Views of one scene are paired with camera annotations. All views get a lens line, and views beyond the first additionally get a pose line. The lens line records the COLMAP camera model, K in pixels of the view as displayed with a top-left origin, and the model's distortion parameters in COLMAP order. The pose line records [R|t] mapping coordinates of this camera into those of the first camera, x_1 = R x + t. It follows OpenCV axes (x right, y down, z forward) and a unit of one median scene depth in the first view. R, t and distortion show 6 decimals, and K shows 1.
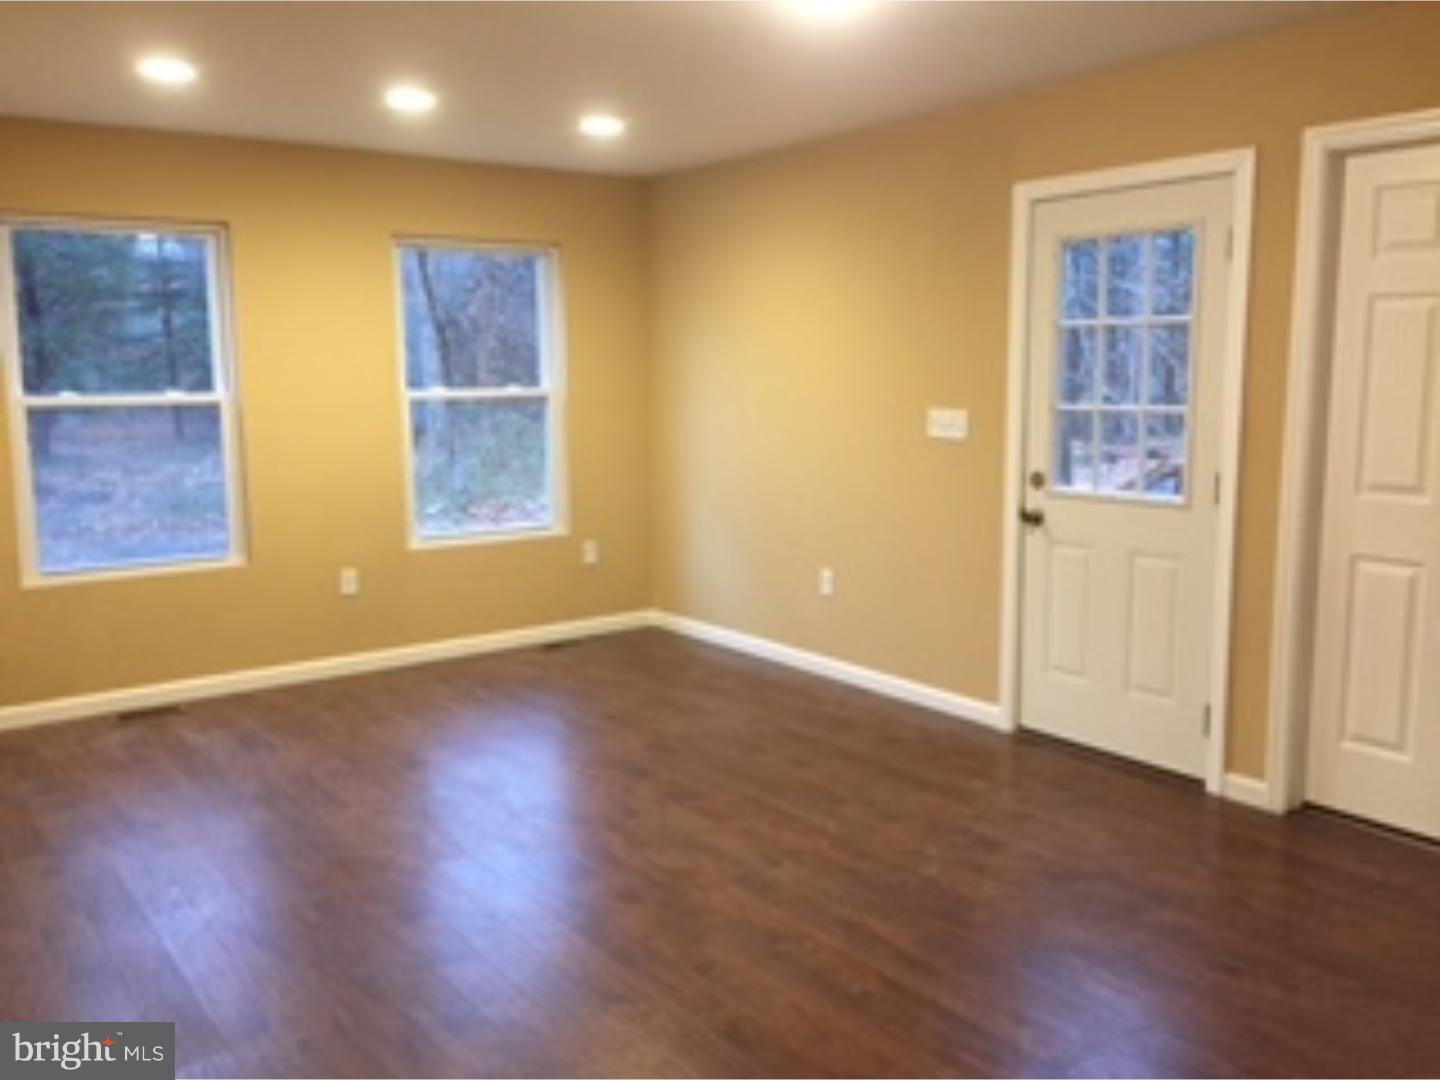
lens RADIAL K [[1246.6, 0, 715.7], [0, 1246.6, 542.5], [0, 0, 1]] dist [0.068842, -0.092677]
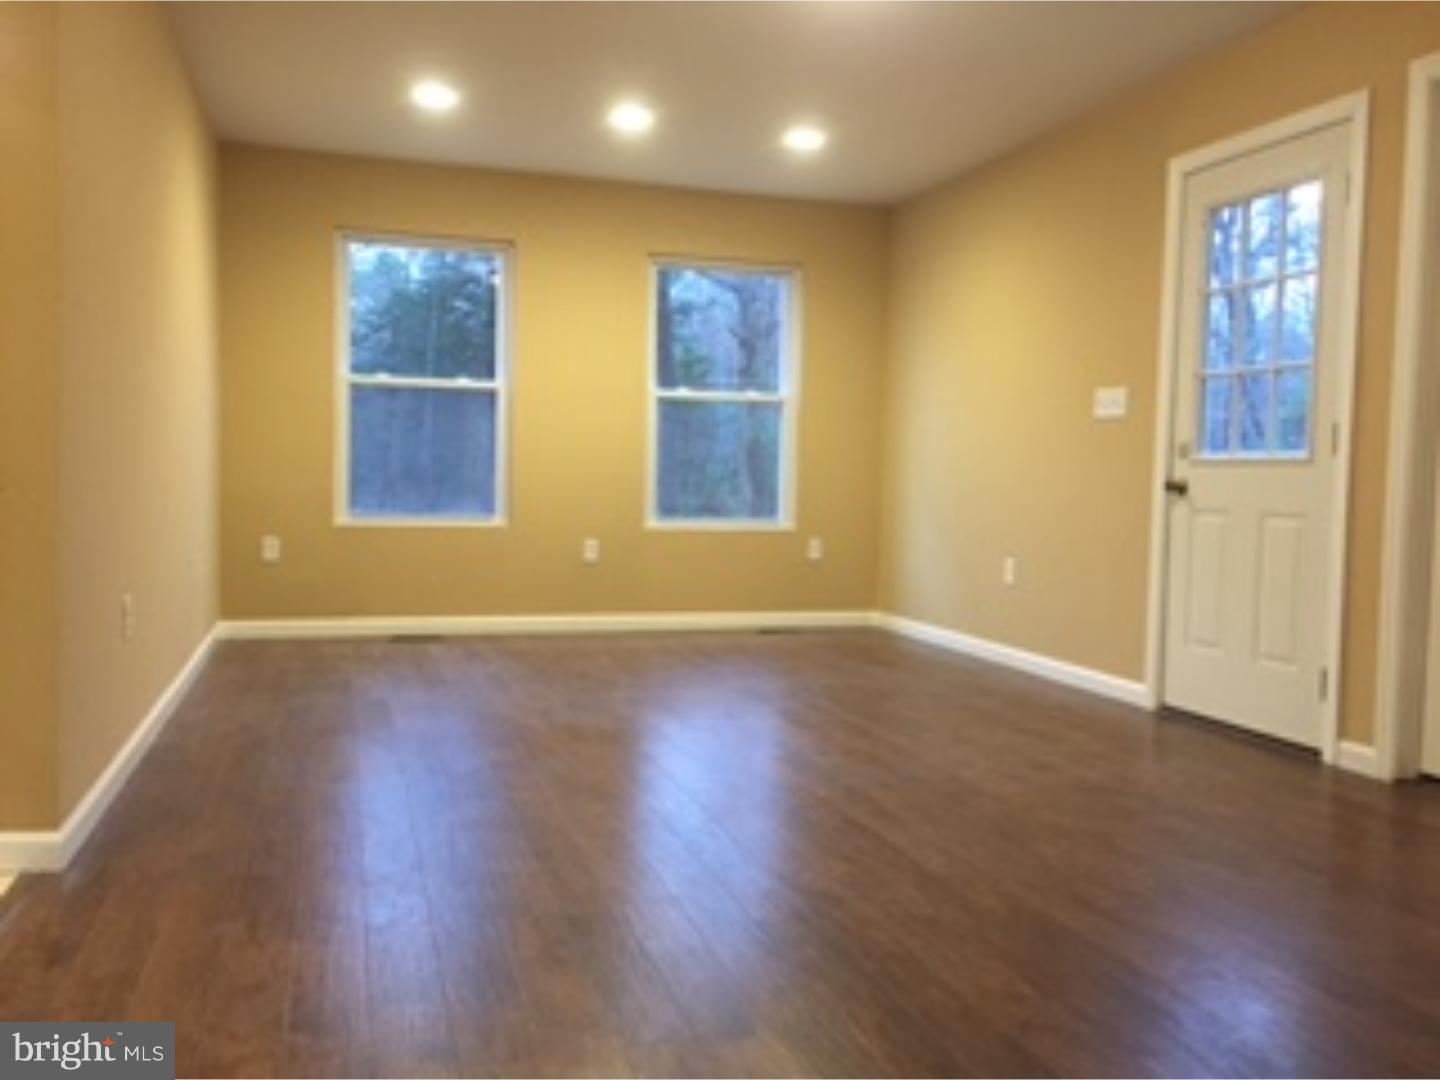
lens RADIAL K [[1246.6, 0, 711.9], [0, 1246.6, 538.4], [0, 0, 1]] dist [0.068842, -0.092677]
pose [[0.941108, 0.049274, -0.334497, 0.233964], [-0.082142, 0.993004, -0.084829, 0.130545], [0.327977, 0.107310, 0.938571, -0.046956]]
